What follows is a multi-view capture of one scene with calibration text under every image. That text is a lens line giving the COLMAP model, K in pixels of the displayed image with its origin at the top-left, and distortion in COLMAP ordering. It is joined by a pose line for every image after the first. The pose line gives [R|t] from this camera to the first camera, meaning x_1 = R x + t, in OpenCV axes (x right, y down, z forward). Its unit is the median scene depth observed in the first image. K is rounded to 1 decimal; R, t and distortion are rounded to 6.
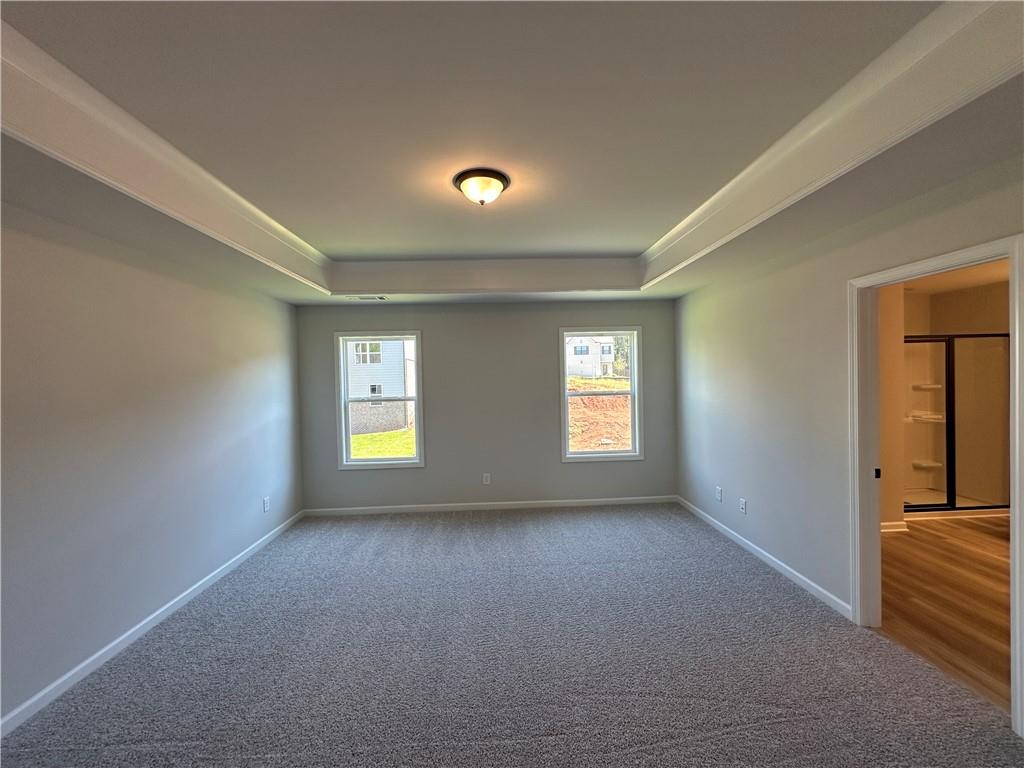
lens RADIAL K [[436.6, 0, 505.1], [0, 436.6, 383.3], [0, 0, 1]] dist [0.000957, 0.000881]
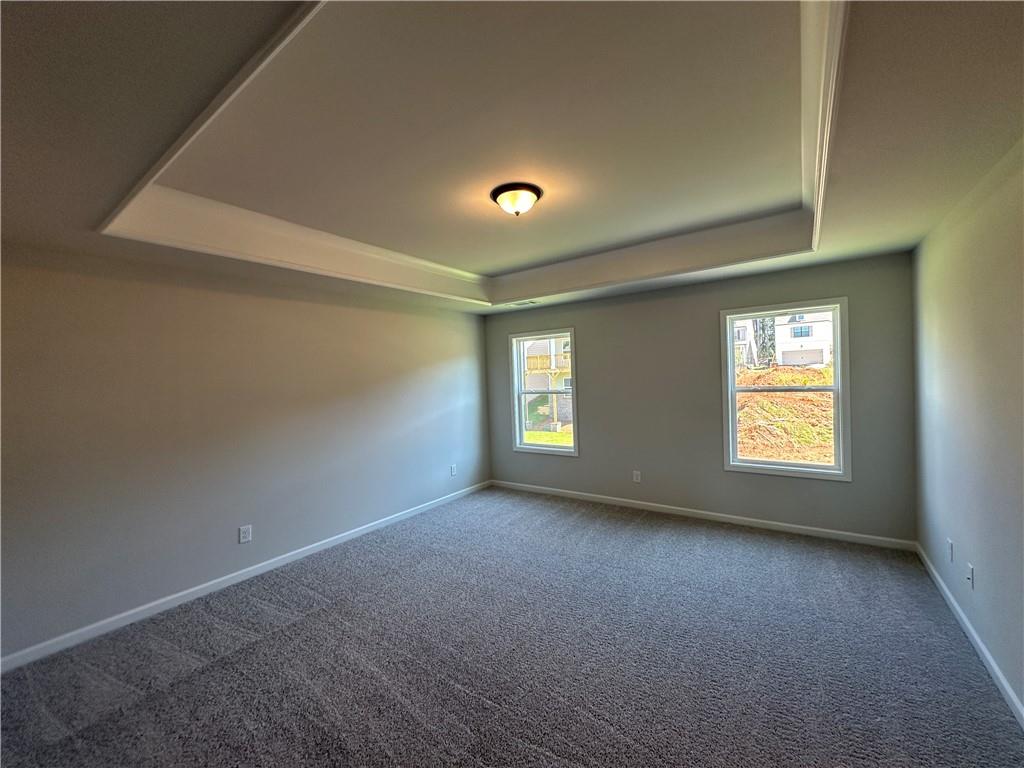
lens RADIAL K [[436.6, 0, 505.1], [0, 436.6, 383.3], [0, 0, 1]] dist [0.000957, 0.000881]
pose [[0.761200, 0.004627, -0.648501, 0.385972], [0.010442, 0.999757, 0.019391, -0.008924], [0.648434, -0.021532, 0.760967, 0.089846]]
